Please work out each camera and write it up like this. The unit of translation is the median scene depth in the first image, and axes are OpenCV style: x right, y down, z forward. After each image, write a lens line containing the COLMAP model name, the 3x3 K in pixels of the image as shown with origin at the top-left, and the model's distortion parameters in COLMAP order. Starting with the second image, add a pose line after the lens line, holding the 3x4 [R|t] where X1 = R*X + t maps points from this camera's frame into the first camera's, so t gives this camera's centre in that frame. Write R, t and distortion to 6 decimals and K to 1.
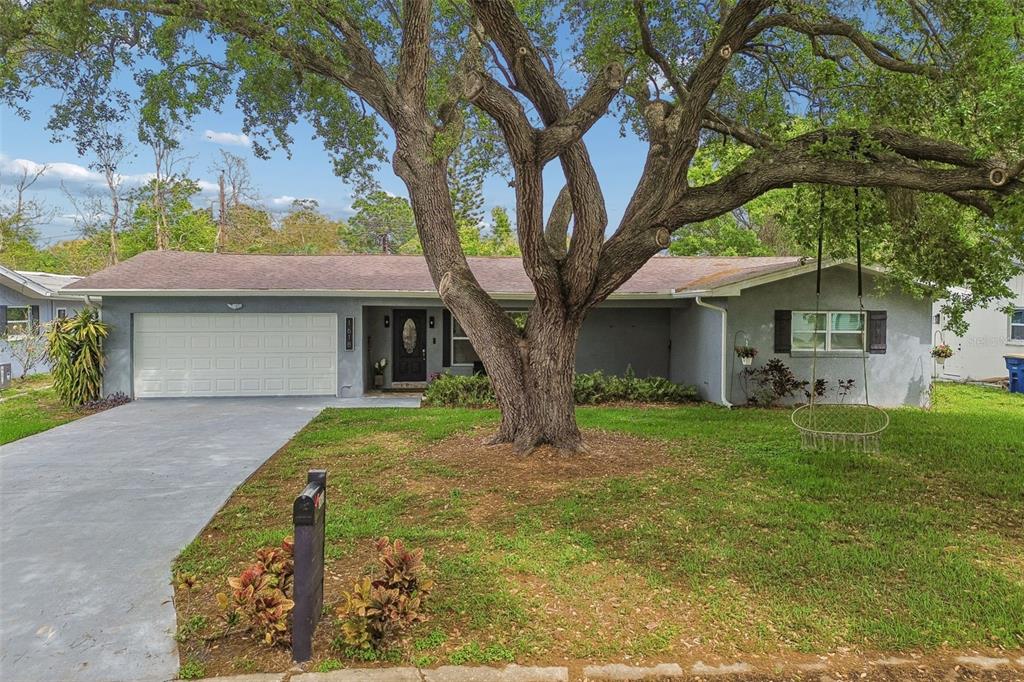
lens RADIAL K [[738.9, 0, 502.0], [0, 738.9, 310.4], [0, 0, 1]] dist [0.047468, -0.034049]
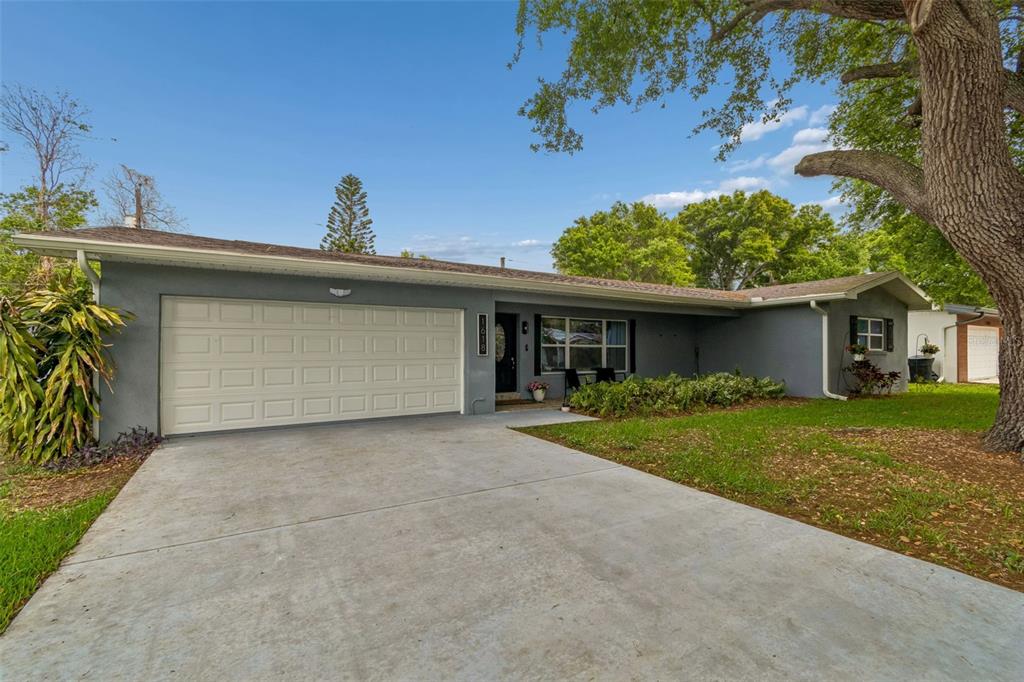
lens RADIAL K [[460.0, 0, 512.3], [0, 460.0, 346.9], [0, 0, 1]] dist [0.002190, 0.000928]
pose [[0.899974, 0.000231, 0.435943, -0.431326], [0.004000, 0.999953, -0.008787, 0.053874], [-0.435925, 0.009652, 0.899931, 0.578913]]
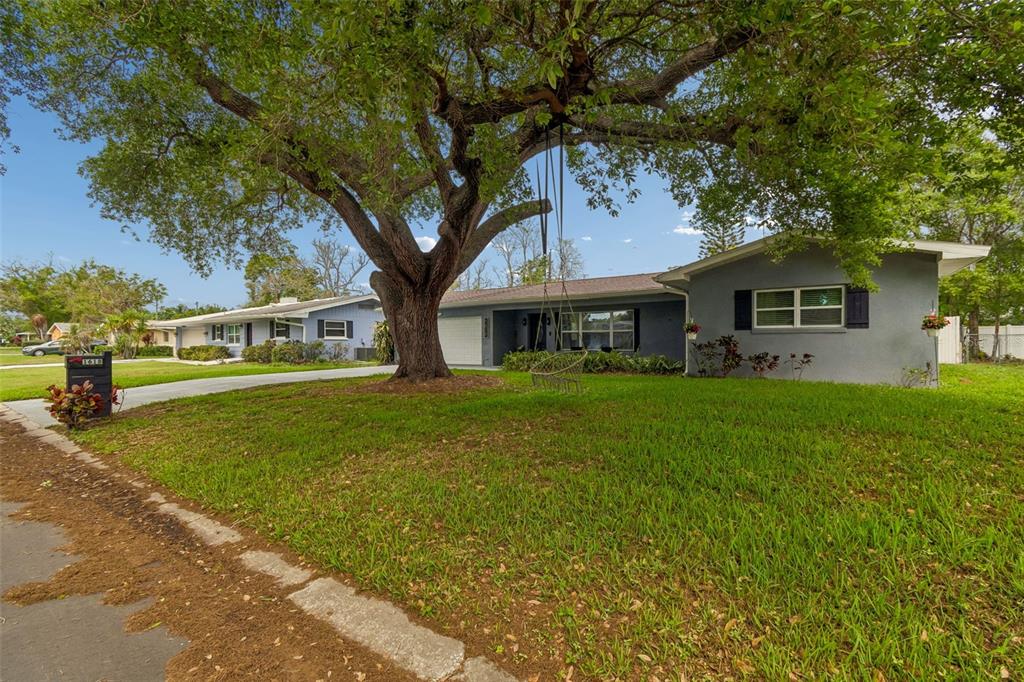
lens RADIAL K [[460.0, 0, 518.6], [0, 460.0, 336.6], [0, 0, 1]] dist [0.002190, 0.000928]
pose [[0.761695, -0.017690, -0.647695, 0.562080], [0.006884, 0.999792, -0.019211, 0.077703], [0.647900, 0.010174, 0.761658, 0.283940]]
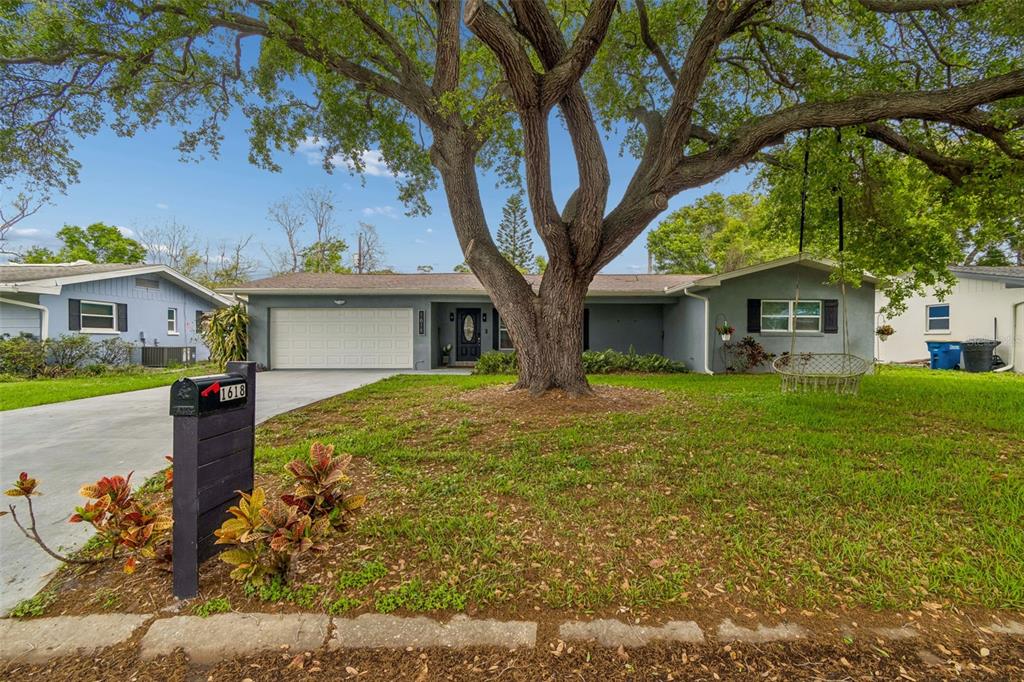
lens RADIAL K [[460.0, 0, 520.0], [0, 460.0, 338.6], [0, 0, 1]] dist [0.002190, 0.000928]
pose [[0.997534, -0.001859, -0.070160, 0.034910], [0.001381, 0.999976, -0.006855, 0.072206], [0.070171, 0.006741, 0.997512, 0.191028]]
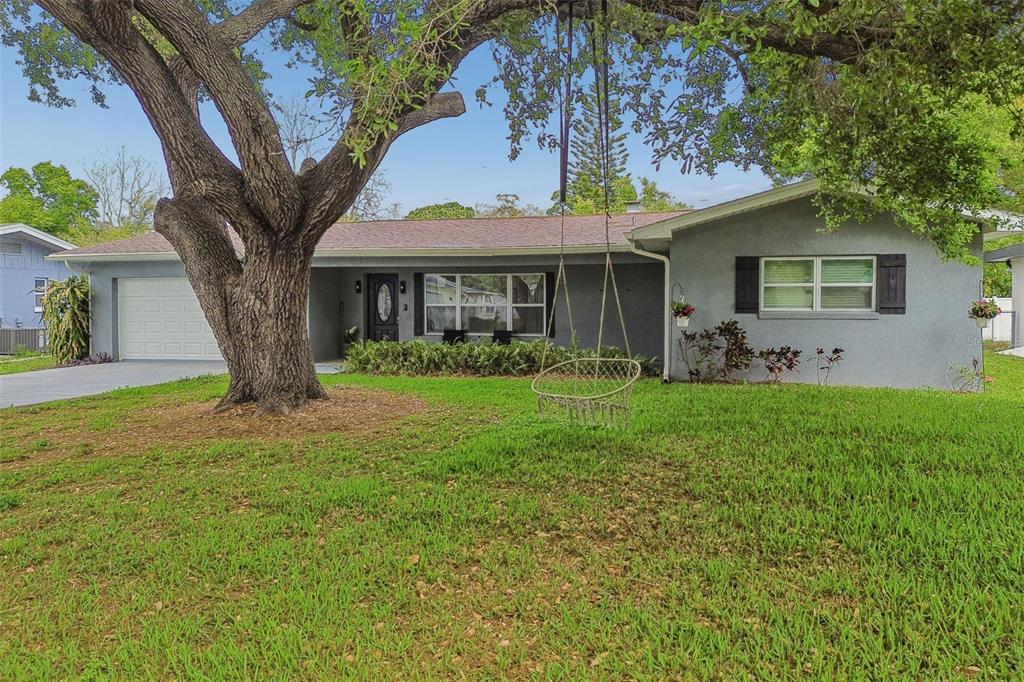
lens RADIAL K [[738.9, 0, 508.7], [0, 738.9, 303.2], [0, 0, 1]] dist [0.047468, -0.034049]
pose [[0.943160, -0.006665, -0.332273, 0.400465], [0.004266, 0.999959, -0.007949, 0.052420], [0.332313, 0.006080, 0.943150, 0.207230]]
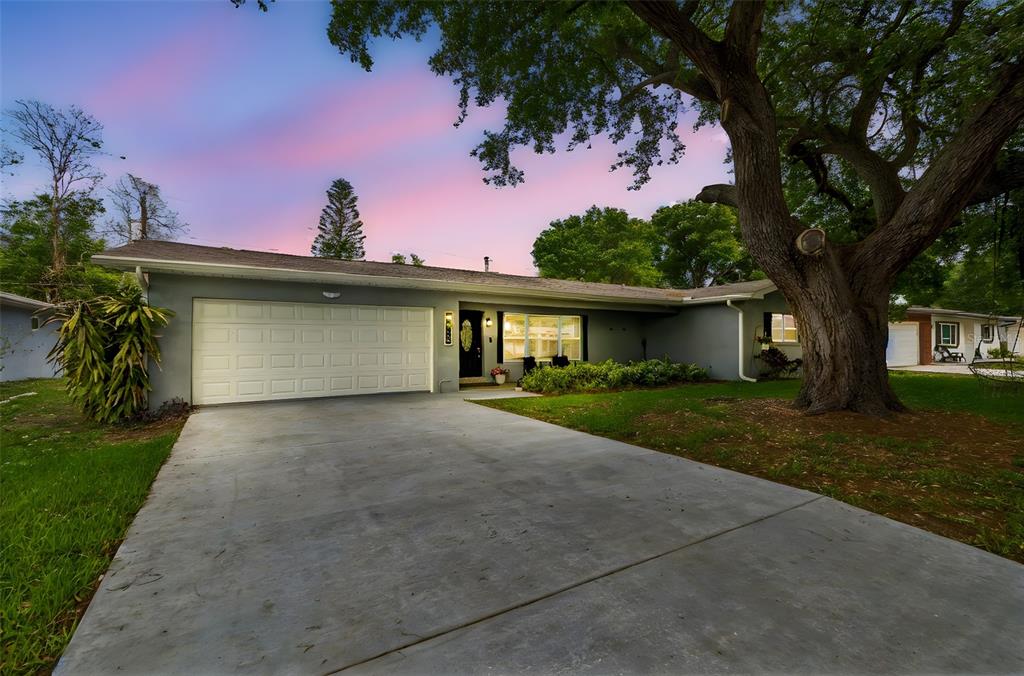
lens RADIAL K [[450.3, 0, 514.4], [0, 450.3, 340.9], [0, 0, 1]] dist [0.000917, 0.000968]
pose [[0.886398, -0.001296, 0.462922, -0.445902], [0.007369, 0.999909, -0.011311, 0.061153], [-0.462865, 0.013437, 0.886327, 0.455890]]
